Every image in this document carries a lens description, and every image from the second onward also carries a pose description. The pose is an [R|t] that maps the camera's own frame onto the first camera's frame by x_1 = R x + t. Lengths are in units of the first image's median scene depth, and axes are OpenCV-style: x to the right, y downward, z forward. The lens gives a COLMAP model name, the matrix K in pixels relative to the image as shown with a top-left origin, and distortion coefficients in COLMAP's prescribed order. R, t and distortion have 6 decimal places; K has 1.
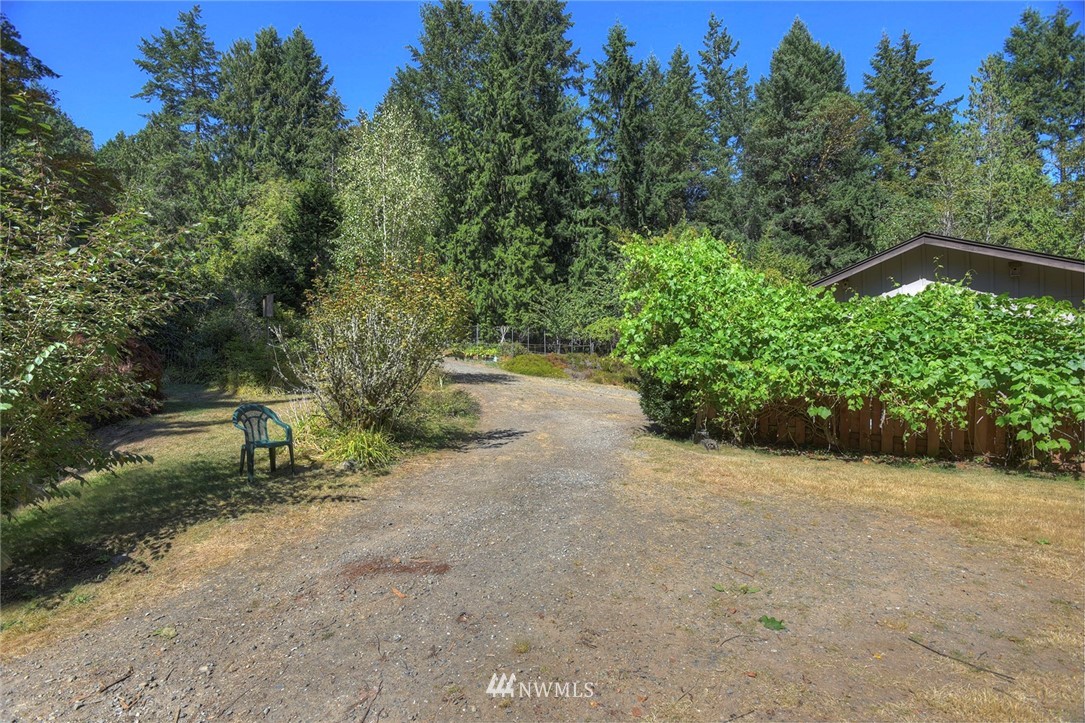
lens RADIAL K [[526.5, 0, 549.0], [0, 526.5, 371.1], [0, 0, 1]] dist [-0.021801, 0.007132]
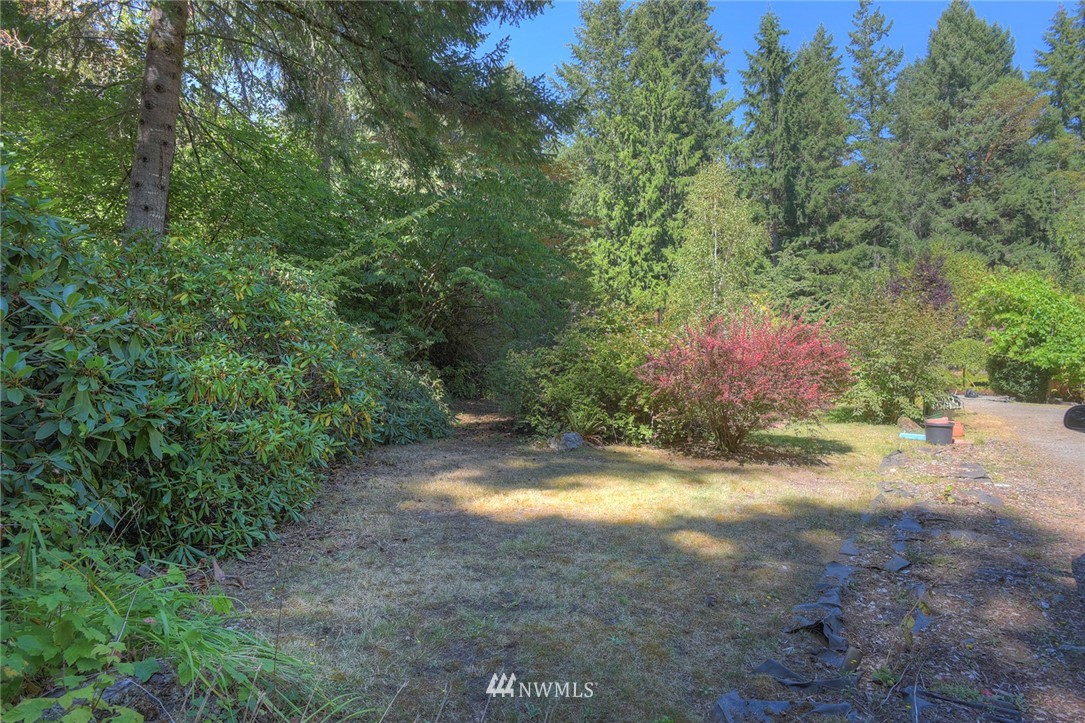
lens RADIAL K [[677.5, 0, 538.3], [0, 677.5, 357.6], [0, 0, 1]] dist [0.039725, 0.013390]
pose [[0.999885, 0.000349, -0.015155, -0.329522], [-0.000800, 0.999556, -0.029774, 0.013316], [0.015138, 0.029782, 0.999442, -0.306640]]
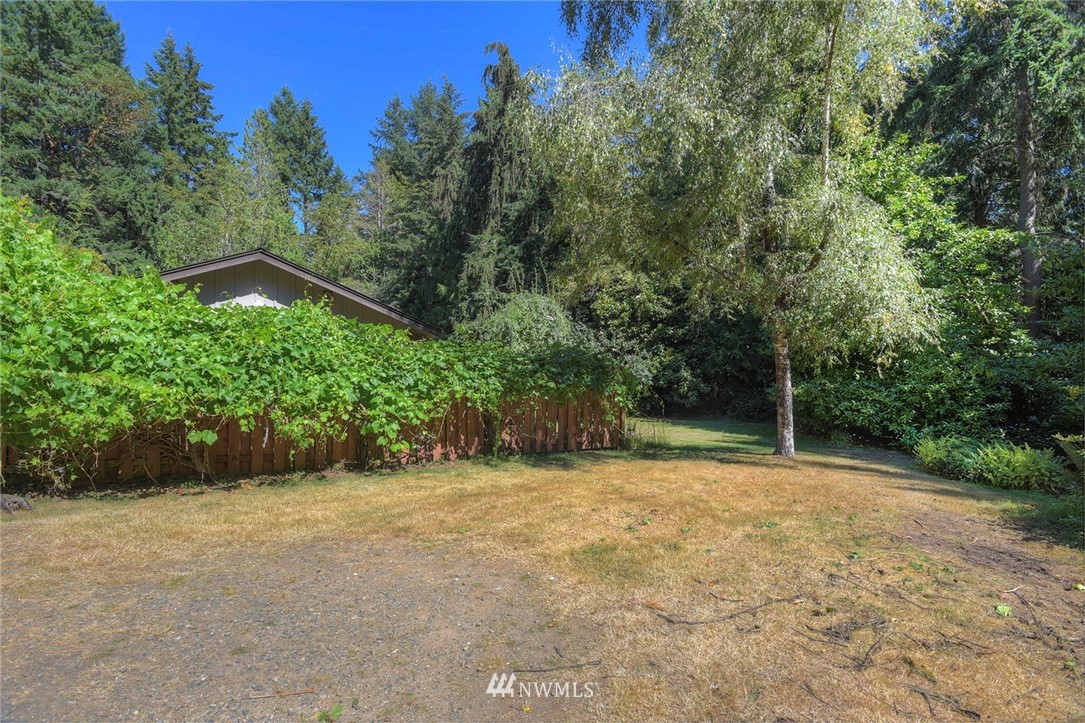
lens RADIAL K [[526.5, 0, 538.4], [0, 526.5, 369.1], [0, 0, 1]] dist [-0.021801, 0.007132]
pose [[0.345930, 0.023989, 0.937954, -0.011461], [-0.000213, 0.999675, -0.025489, -0.001156], [-0.938260, 0.008617, 0.345822, 0.034387]]
